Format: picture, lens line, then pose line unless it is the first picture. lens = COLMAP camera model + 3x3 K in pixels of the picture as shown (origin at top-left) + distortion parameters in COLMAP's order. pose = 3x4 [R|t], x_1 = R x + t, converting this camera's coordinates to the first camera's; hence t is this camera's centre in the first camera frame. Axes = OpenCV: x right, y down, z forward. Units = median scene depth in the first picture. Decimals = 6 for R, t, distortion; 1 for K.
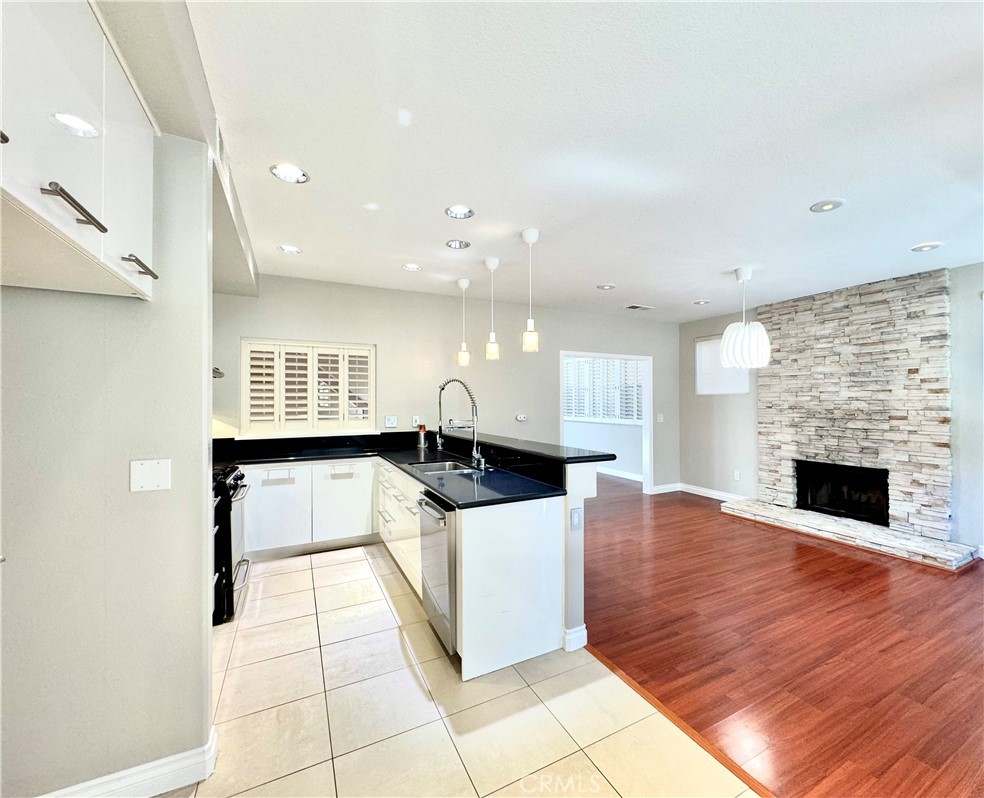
lens RADIAL K [[428.3, 0, 534.4], [0, 428.3, 399.1], [0, 0, 1]] dist [-0.001021, 0.000071]
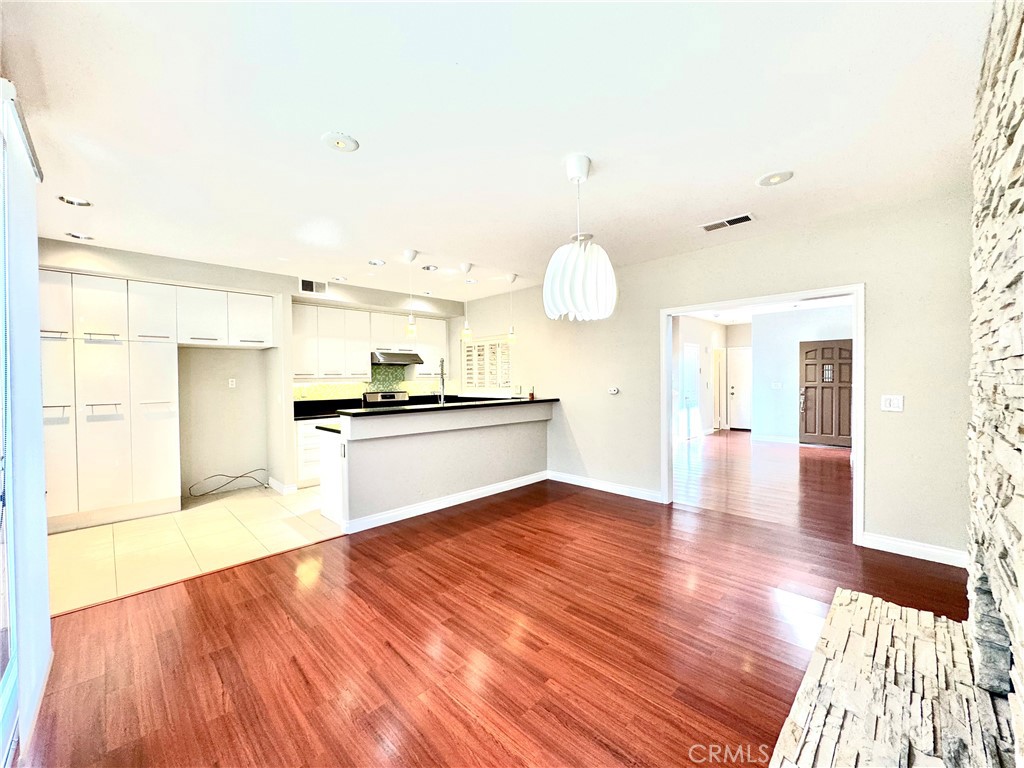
lens RADIAL K [[412.4, 0, 512.0], [0, 412.4, 384.0], [0, 0, 1]] dist [-0.002856, -0.000029]
pose [[0.266951, 0.015936, -0.963578, 1.100930], [0.016342, 0.999645, 0.021060, 0.008731], [0.963571, -0.021368, 0.266596, 0.771401]]
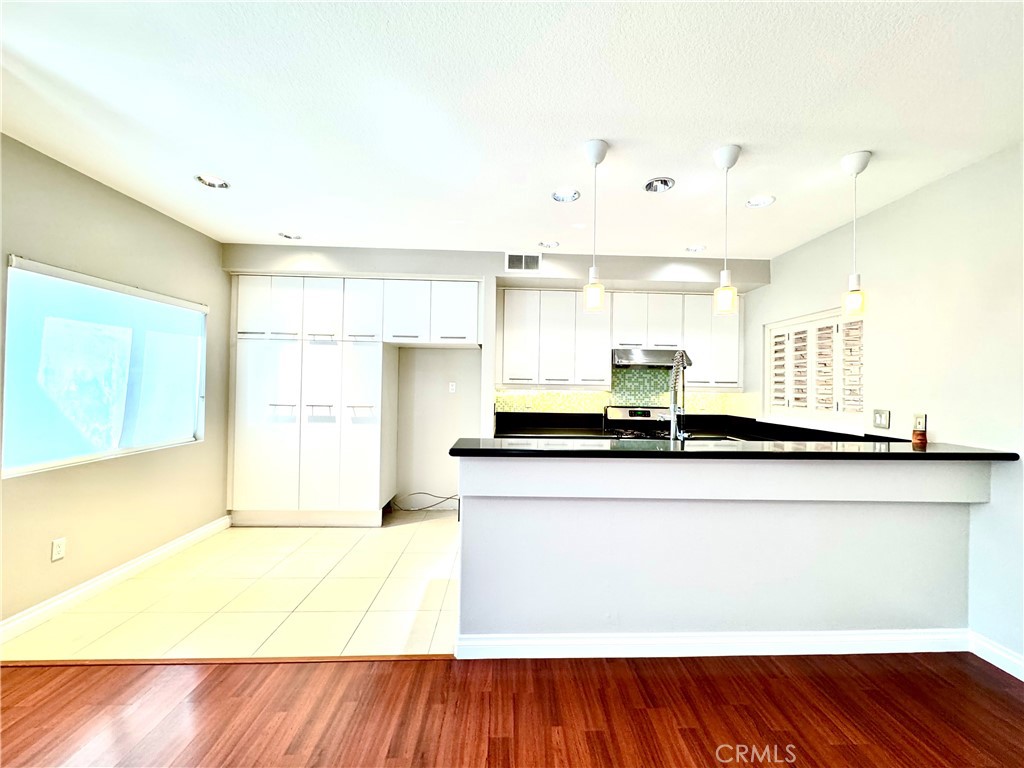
lens RADIAL K [[425.5, 0, 524.8], [0, 425.5, 379.7], [0, 0, 1]] dist [-0.000596, 0.000147]
pose [[-0.452290, -0.011841, -0.891792, 0.548158], [-0.008272, 0.999925, -0.009082, 0.006128], [0.891833, 0.003269, -0.452354, 0.989071]]
